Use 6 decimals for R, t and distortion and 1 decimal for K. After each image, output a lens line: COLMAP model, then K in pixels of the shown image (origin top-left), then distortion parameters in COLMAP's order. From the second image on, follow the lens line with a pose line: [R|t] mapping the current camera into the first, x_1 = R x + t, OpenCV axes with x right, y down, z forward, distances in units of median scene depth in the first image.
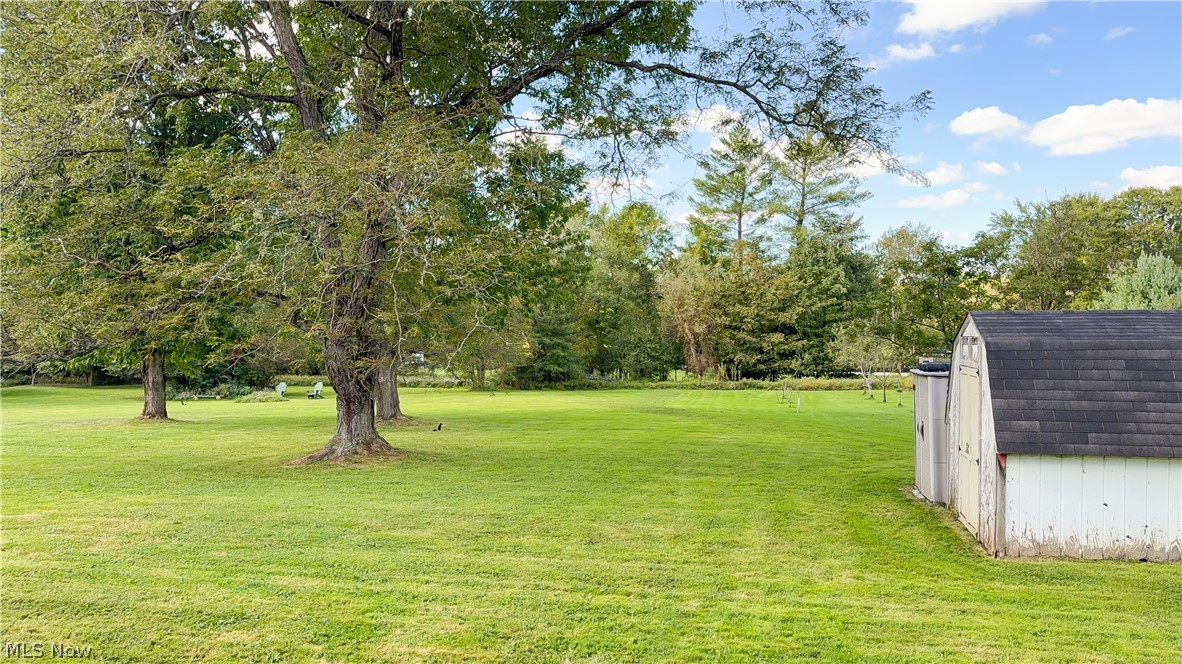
lens RADIAL K [[840.0, 0, 590.5], [0, 840.0, 342.1], [0, 0, 1]] dist [0.148479, -0.232920]
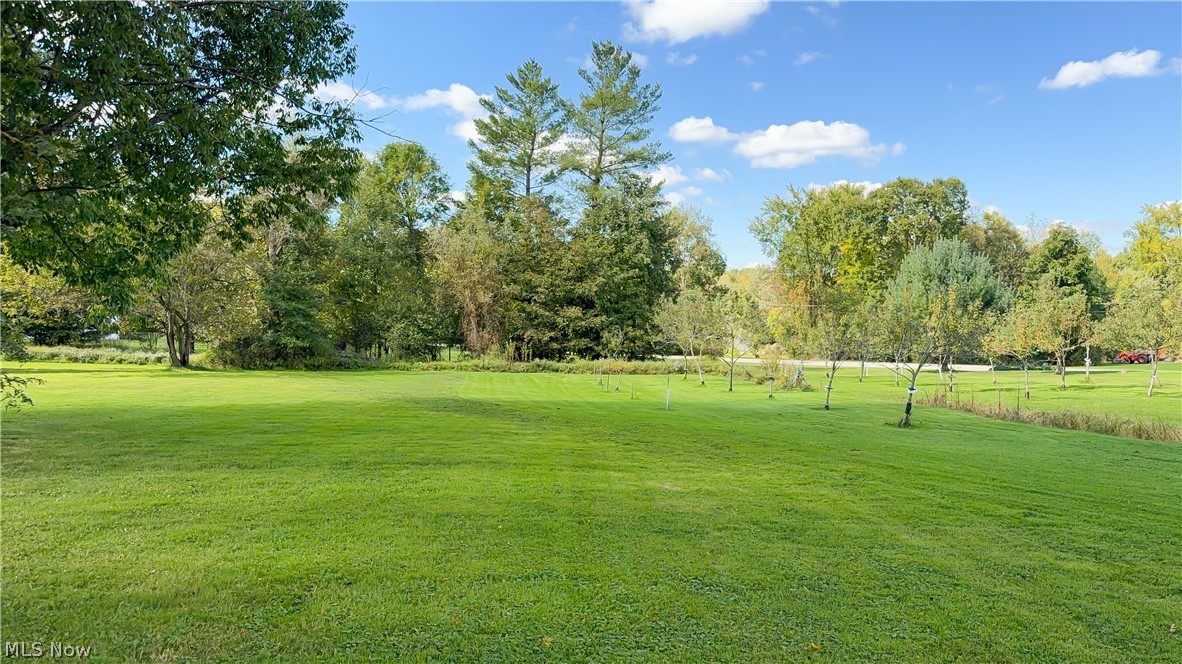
lens RADIAL K [[840.0, 0, 590.5], [0, 840.0, 342.1], [0, 0, 1]] dist [0.148479, -0.232920]
pose [[0.957653, 0.023741, 0.286943, -0.005319], [-0.030384, 0.999363, 0.018719, 0.008475], [-0.286316, -0.026645, 0.957765, 0.176915]]
